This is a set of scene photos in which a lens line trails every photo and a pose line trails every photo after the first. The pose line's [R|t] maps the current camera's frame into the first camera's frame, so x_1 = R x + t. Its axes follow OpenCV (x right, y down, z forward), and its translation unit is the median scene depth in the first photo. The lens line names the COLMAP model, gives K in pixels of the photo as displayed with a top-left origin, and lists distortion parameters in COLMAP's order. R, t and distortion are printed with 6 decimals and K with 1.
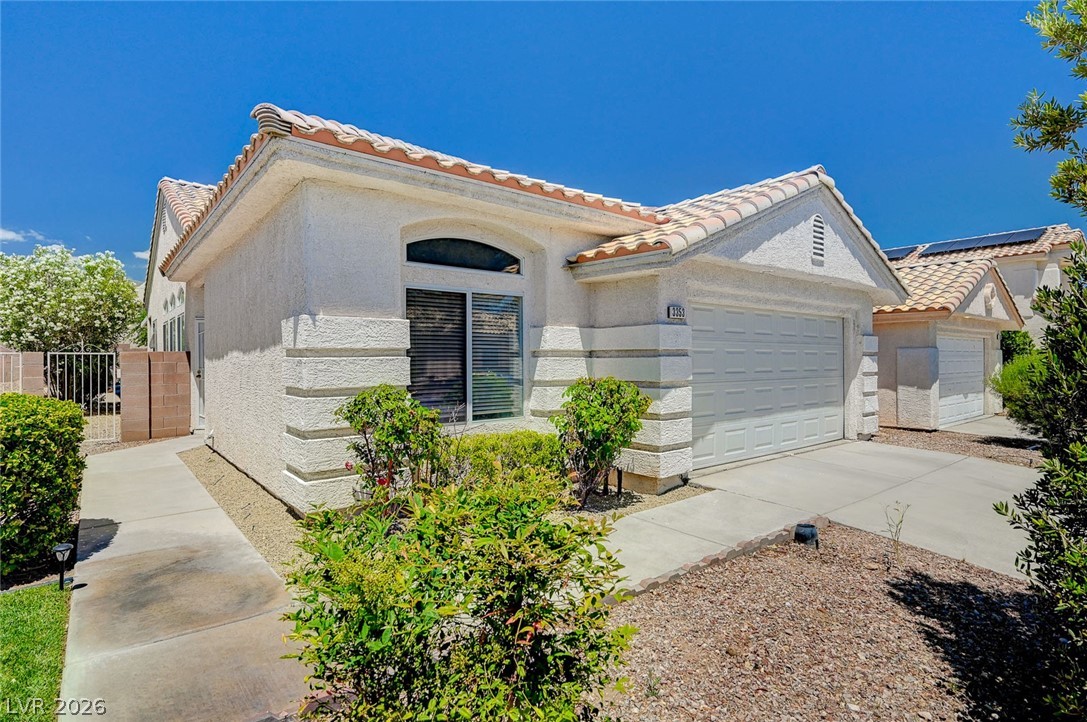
lens RADIAL K [[554.5, 0, 541.8], [0, 554.5, 327.5], [0, 0, 1]] dist [-0.007197, 0.000348]
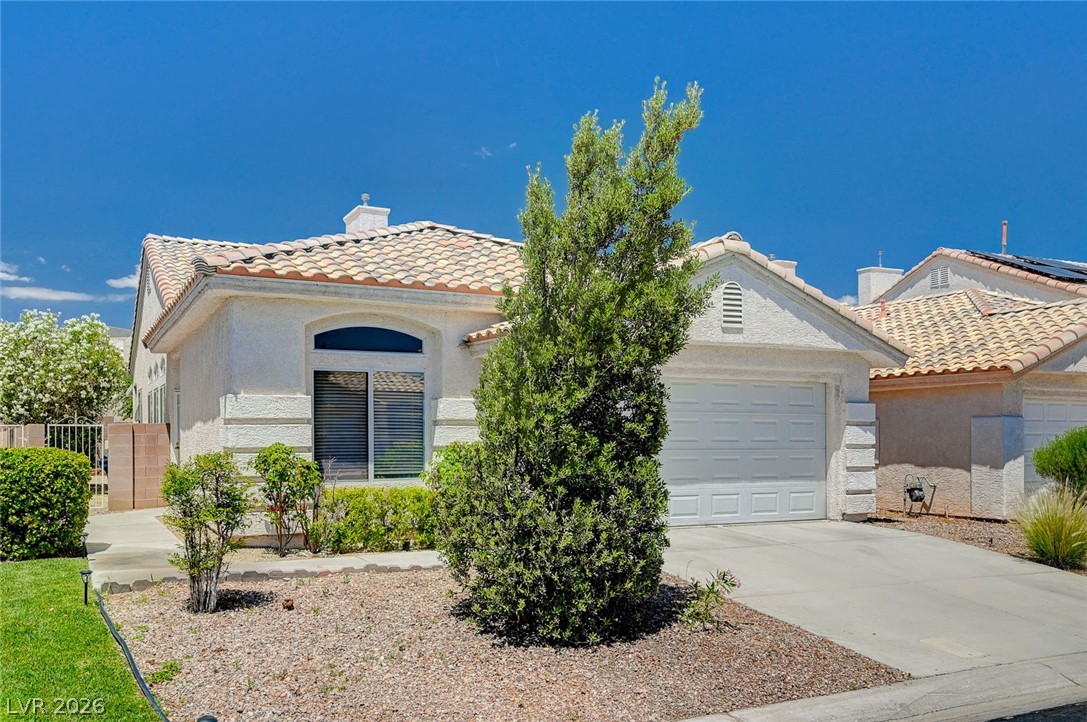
lens RADIAL K [[946.6, 0, 543.5], [0, 946.6, 361.0], [0, 0, 1]] dist [0.022037, 0.010676]
pose [[0.976996, -0.016703, -0.212604, 0.453589], [0.011161, 0.999567, -0.027240, -0.017318], [0.212966, 0.024240, 0.976759, -0.623128]]
